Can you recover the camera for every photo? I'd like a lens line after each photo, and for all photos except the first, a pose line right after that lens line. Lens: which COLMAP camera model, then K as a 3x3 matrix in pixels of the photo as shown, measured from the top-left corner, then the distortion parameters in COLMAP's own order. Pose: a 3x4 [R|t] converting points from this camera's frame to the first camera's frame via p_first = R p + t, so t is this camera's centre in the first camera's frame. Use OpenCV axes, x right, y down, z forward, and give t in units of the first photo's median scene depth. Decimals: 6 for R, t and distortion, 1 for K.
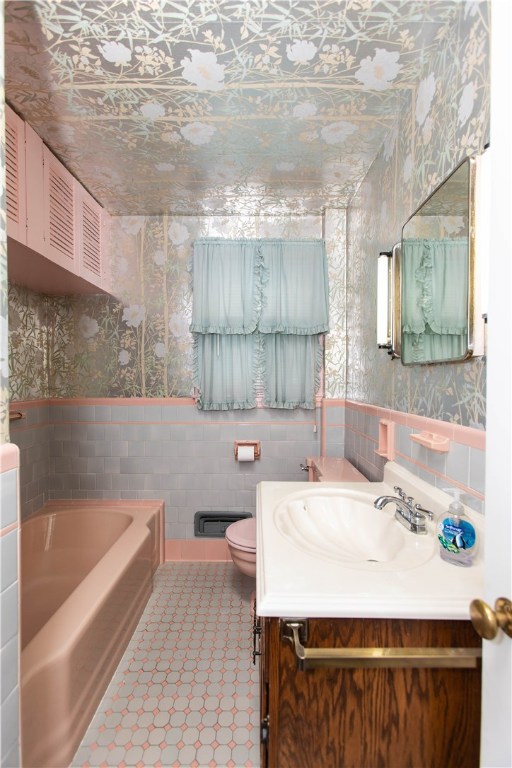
lens RADIAL K [[349.7, 0, 259.8], [0, 349.7, 384.8], [0, 0, 1]] dist [-0.009848, 0.009049]
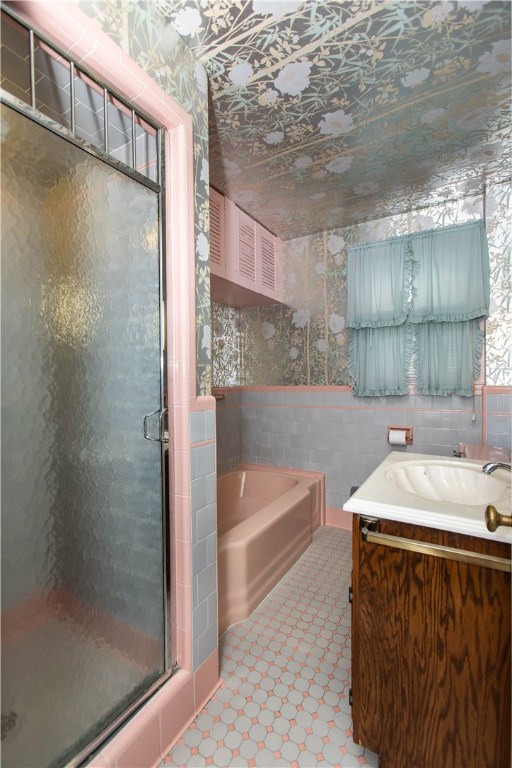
lens RADIAL K [[349.7, 0, 252.0], [0, 349.7, 385.3], [0, 0, 1]] dist [-0.009848, 0.009049]
pose [[0.857995, -0.000891, -0.513657, 0.136991], [0.000496, 0.999999, -0.000905, 0.041589], [0.513658, 0.000522, 0.857995, -0.154891]]
